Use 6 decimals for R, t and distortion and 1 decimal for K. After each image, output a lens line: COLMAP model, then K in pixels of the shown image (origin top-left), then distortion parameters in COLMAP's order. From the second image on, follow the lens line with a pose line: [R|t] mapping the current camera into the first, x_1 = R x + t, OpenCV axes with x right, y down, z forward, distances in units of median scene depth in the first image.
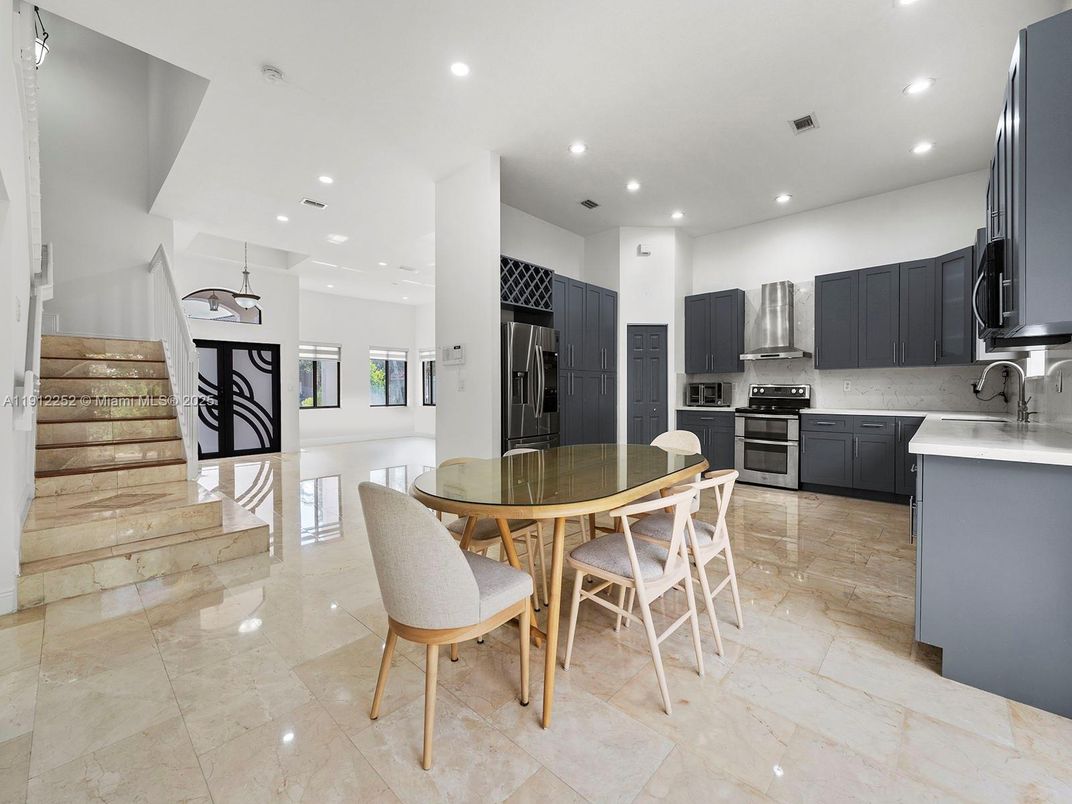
lens RADIAL K [[432.7, 0, 527.7], [0, 432.7, 397.8], [0, 0, 1]] dist [-0.003166, -0.000510]
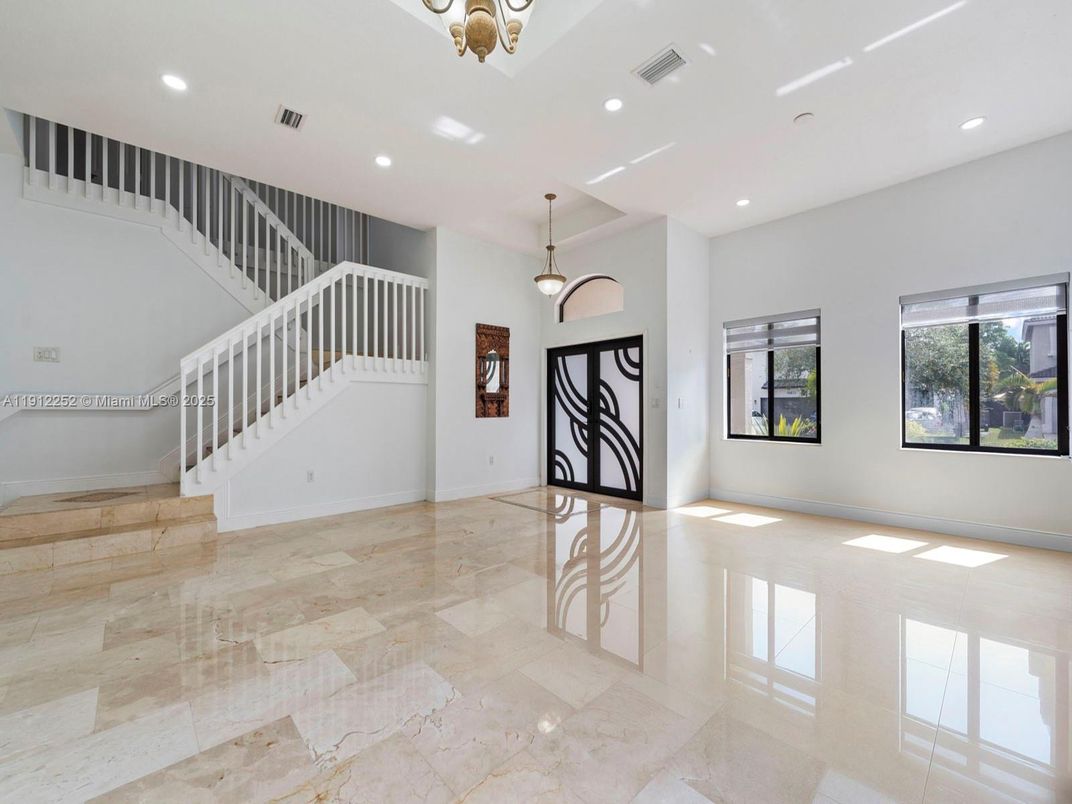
lens RADIAL K [[432.7, 0, 526.6], [0, 432.7, 402.2], [0, 0, 1]] dist [-0.003166, -0.000510]
pose [[-0.074348, -0.013578, -0.997140, 0.080687], [-0.020680, 0.999713, -0.012071, -0.011906], [0.997018, 0.019723, -0.074607, 0.907125]]
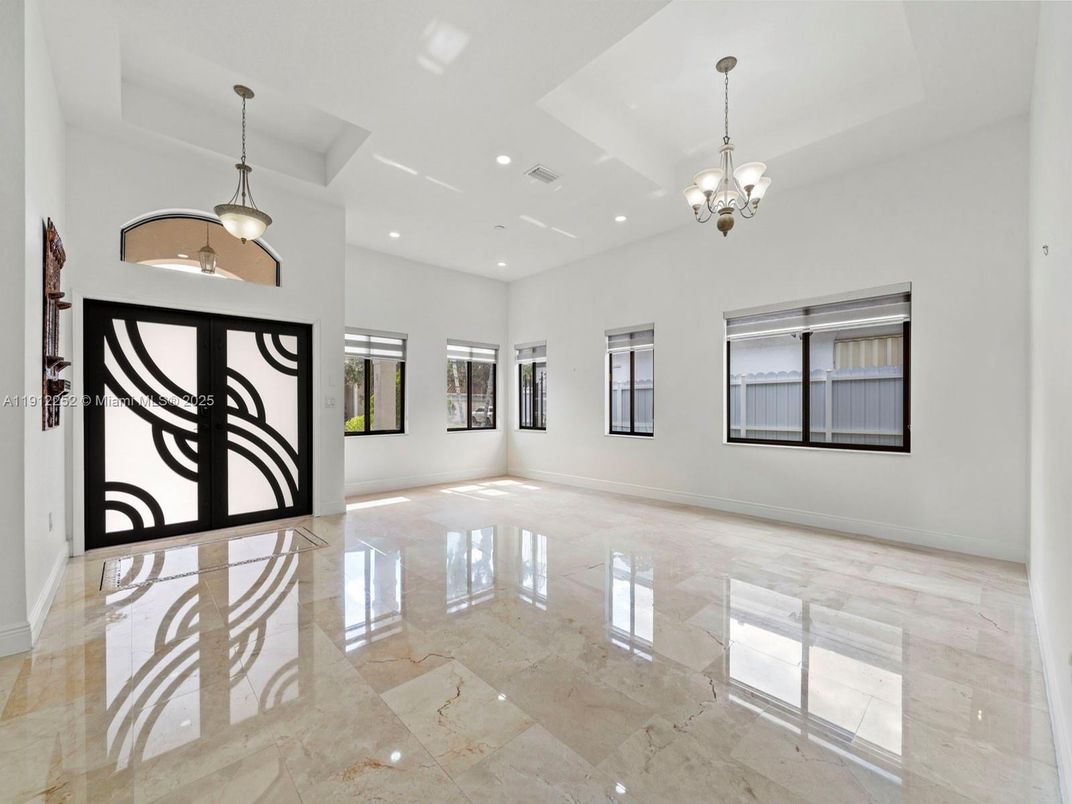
lens RADIAL K [[432.7, 0, 533.3], [0, 432.7, 405.9], [0, 0, 1]] dist [-0.003166, -0.000510]
pose [[0.997848, -0.003593, -0.065477, -0.255274], [0.002128, 0.999746, -0.022432, -0.003229], [0.065541, 0.022244, 0.997602, 0.471084]]
